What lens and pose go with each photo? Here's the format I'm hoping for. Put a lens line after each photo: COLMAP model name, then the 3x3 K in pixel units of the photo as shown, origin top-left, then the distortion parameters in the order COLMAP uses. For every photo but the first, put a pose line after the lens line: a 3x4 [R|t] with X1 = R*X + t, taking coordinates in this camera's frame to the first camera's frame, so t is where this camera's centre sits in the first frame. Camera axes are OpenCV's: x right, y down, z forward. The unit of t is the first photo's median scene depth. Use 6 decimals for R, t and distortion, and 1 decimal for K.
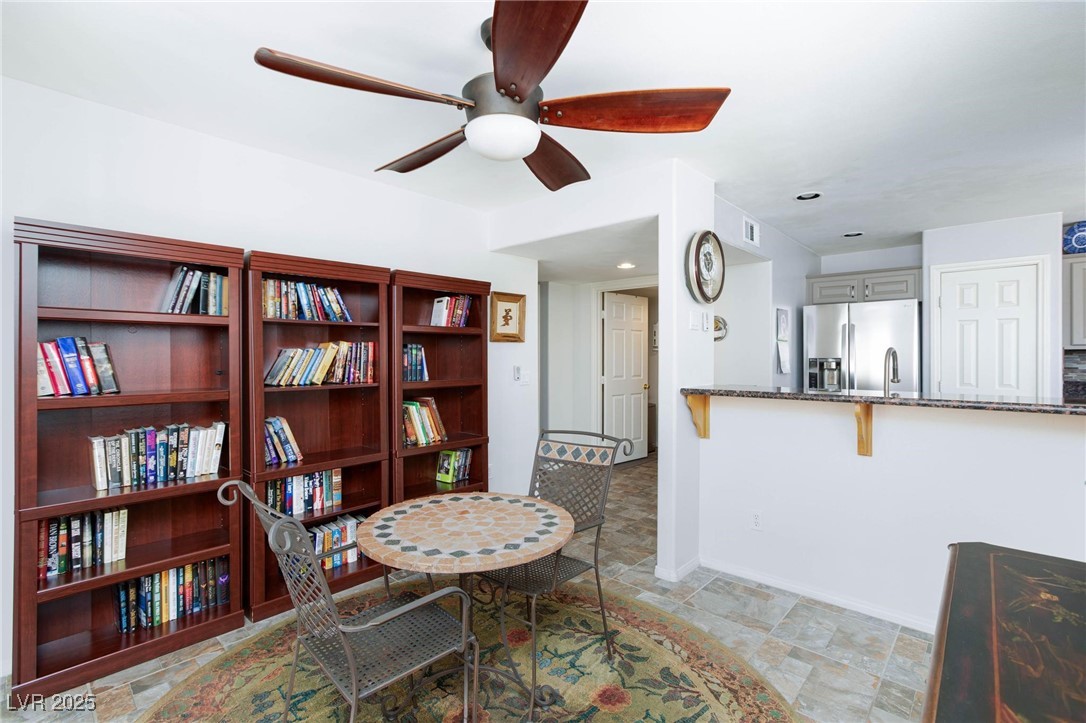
lens RADIAL K [[496.0, 0, 544.7], [0, 496.0, 357.9], [0, 0, 1]] dist [-0.020889, 0.011493]
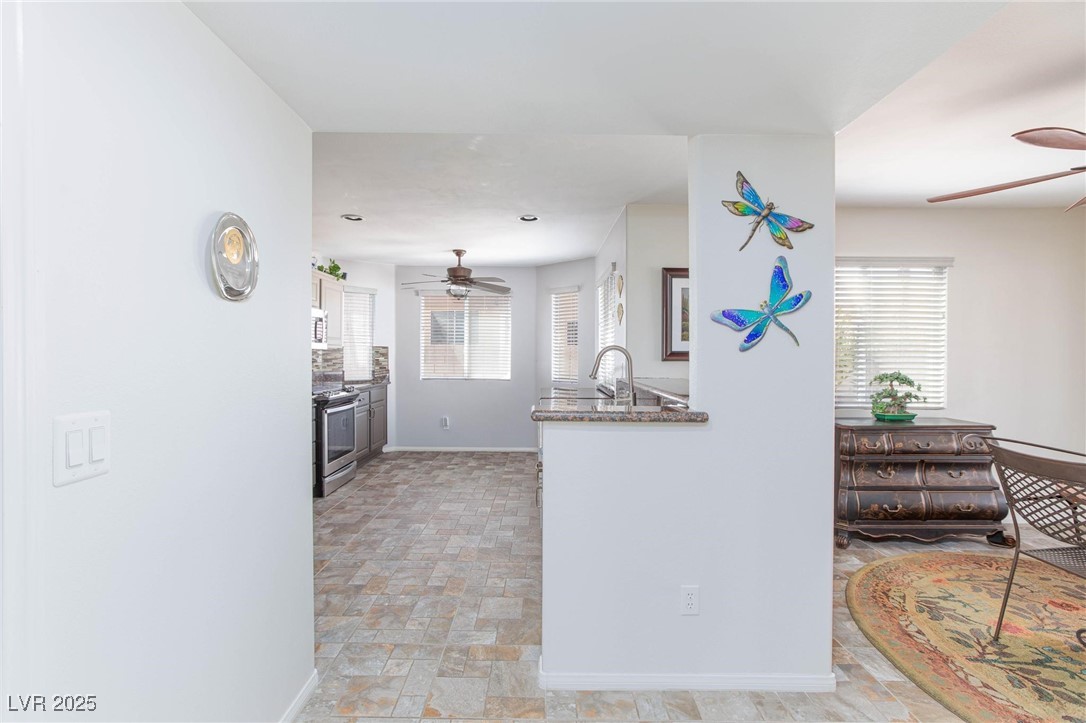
lens RADIAL K [[496.0, 0, 543.4], [0, 496.0, 355.0], [0, 0, 1]] dist [-0.020889, 0.011493]
pose [[-0.673053, -0.008474, 0.739546, 0.010779], [-0.004138, 0.999962, 0.007692, -0.009199], [-0.739583, 0.002117, -0.673062, 2.891026]]
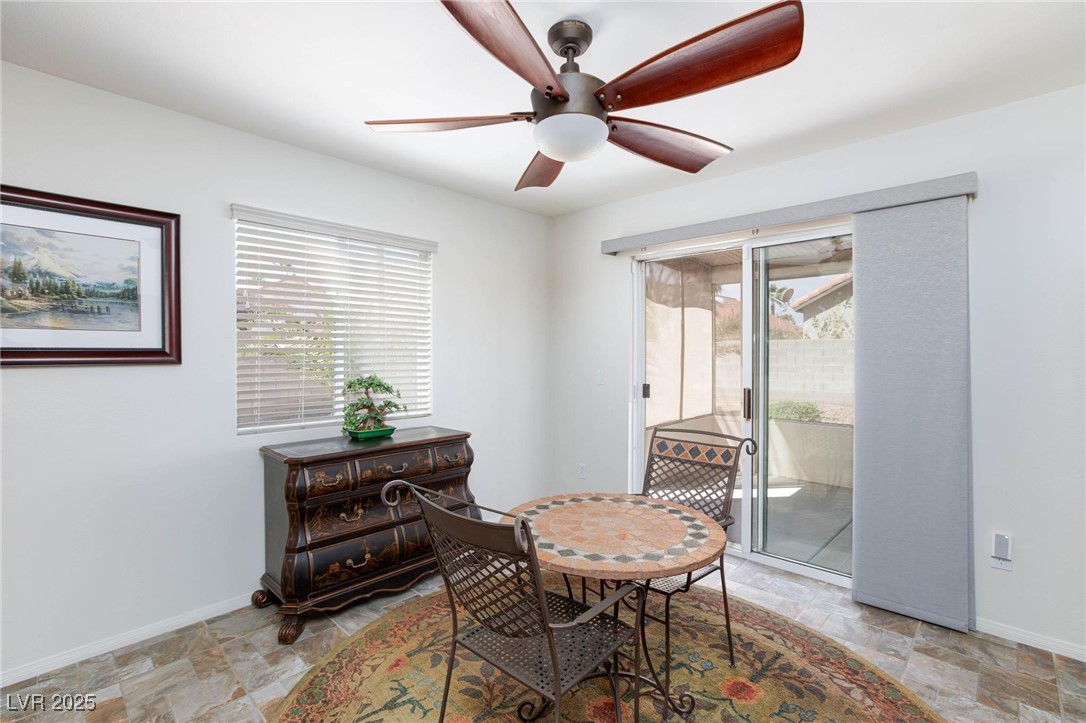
lens RADIAL K [[496.0, 0, 541.7], [0, 496.0, 358.8], [0, 0, 1]] dist [-0.020889, 0.011493]
pose [[-0.999722, 0.000644, 0.023557, -0.049163], [0.000929, 0.999926, 0.012096, -0.001861], [-0.023548, 0.012115, -0.999649, 2.026996]]
